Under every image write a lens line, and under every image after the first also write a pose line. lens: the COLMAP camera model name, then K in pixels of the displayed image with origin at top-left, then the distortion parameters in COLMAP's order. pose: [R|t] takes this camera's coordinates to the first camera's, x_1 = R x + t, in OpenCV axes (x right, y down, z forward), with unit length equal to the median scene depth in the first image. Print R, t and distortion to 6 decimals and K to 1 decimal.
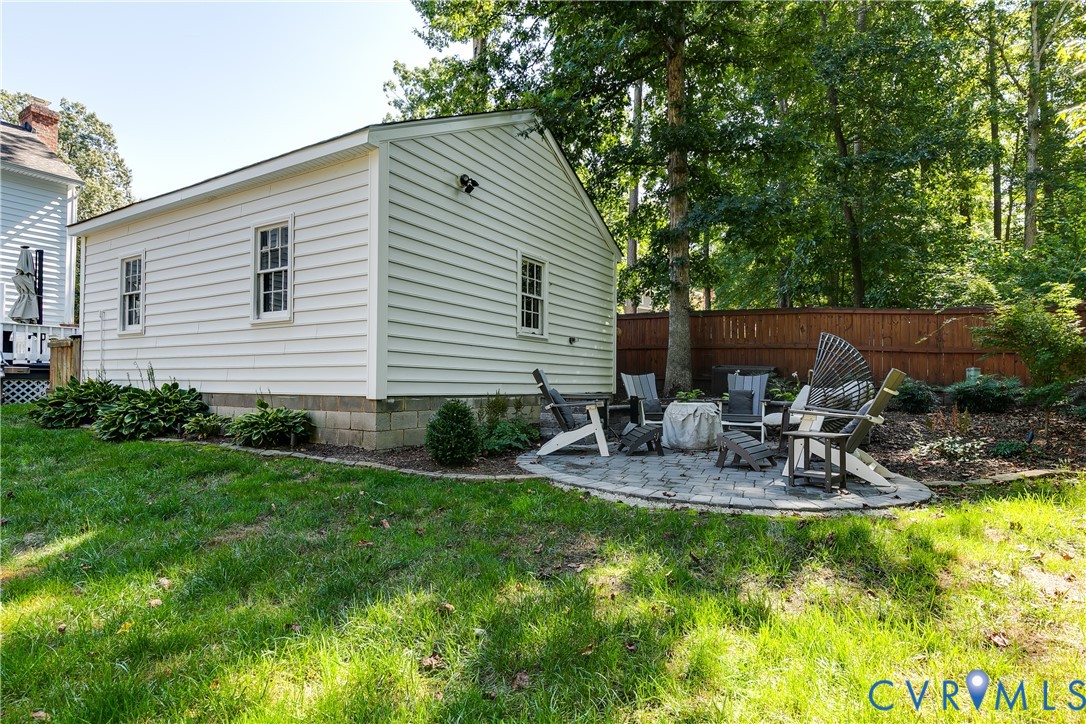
lens RADIAL K [[554.1, 0, 562.4], [0, 554.1, 376.8], [0, 0, 1]] dist [-0.002753, 0.000693]
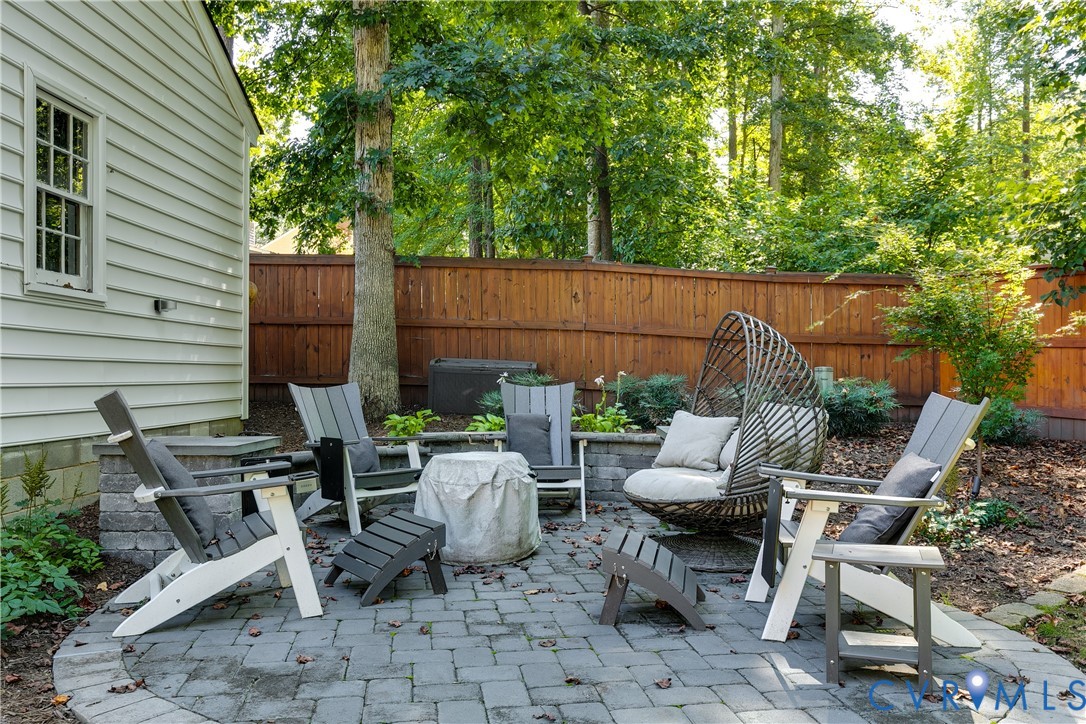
lens RADIAL K [[872.8, 0, 535.2], [0, 872.8, 364.3], [0, 0, 1]] dist [0.008569, -0.006735]
pose [[0.880949, -0.000050, 0.473211, -0.055899], [-0.001682, 0.999993, 0.003236, -0.025909], [-0.473208, -0.003647, 0.880943, 0.292625]]
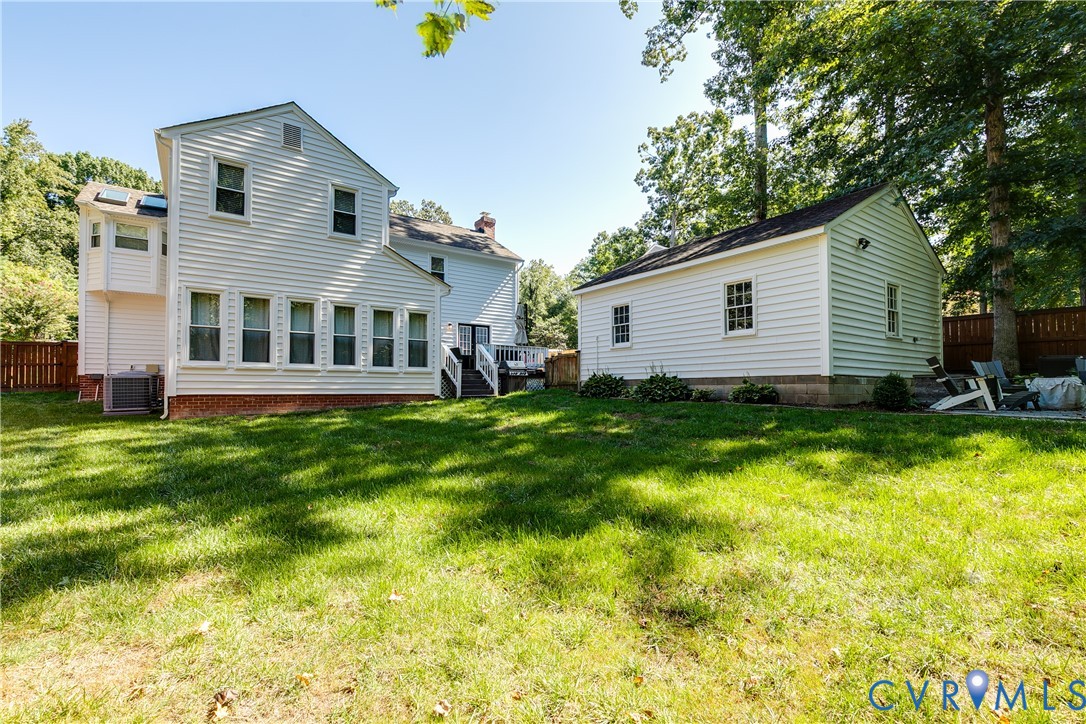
lens RADIAL K [[500.5, 0, 548.7], [0, 500.5, 374.7], [0, 0, 1]] dist [0.010436, -0.001460]
pose [[0.915994, -0.022039, -0.400586, -0.368725], [0.013656, 0.999624, -0.023768, 0.045364], [0.400960, 0.016301, 0.915951, -0.588696]]
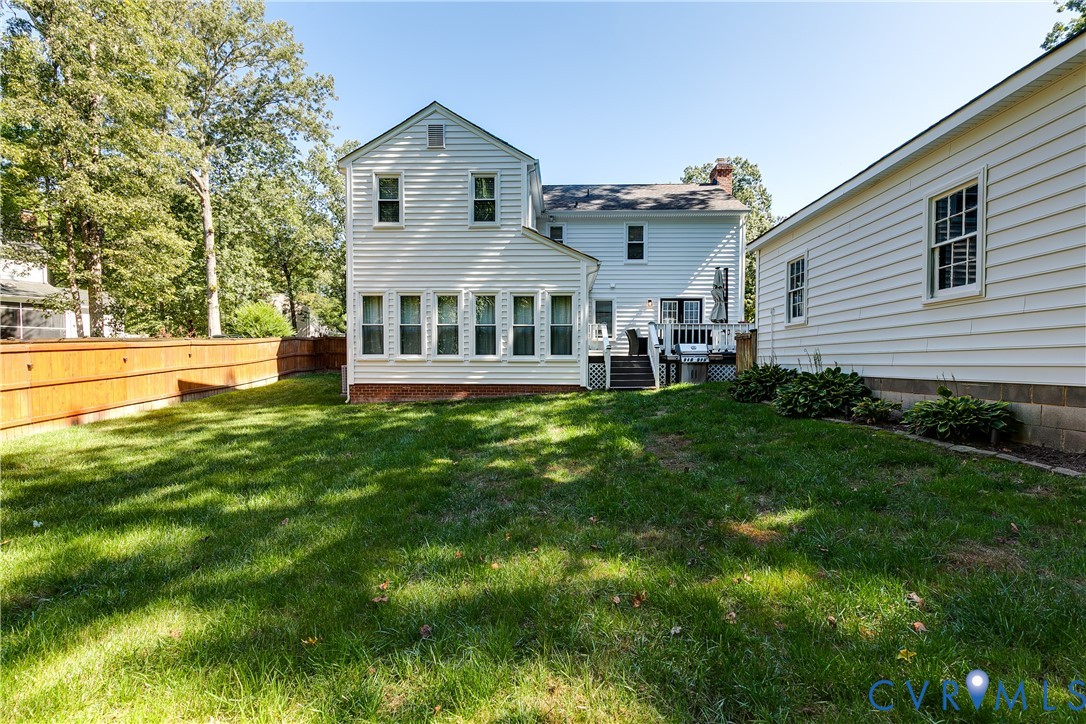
lens RADIAL K [[500.5, 0, 548.6], [0, 500.5, 373.1], [0, 0, 1]] dist [0.010436, -0.001460]
pose [[0.478258, 0.011616, -0.878142, -0.103135], [0.013561, 0.999696, 0.020610, -0.005229], [0.878115, -0.021765, 0.477955, 0.036397]]
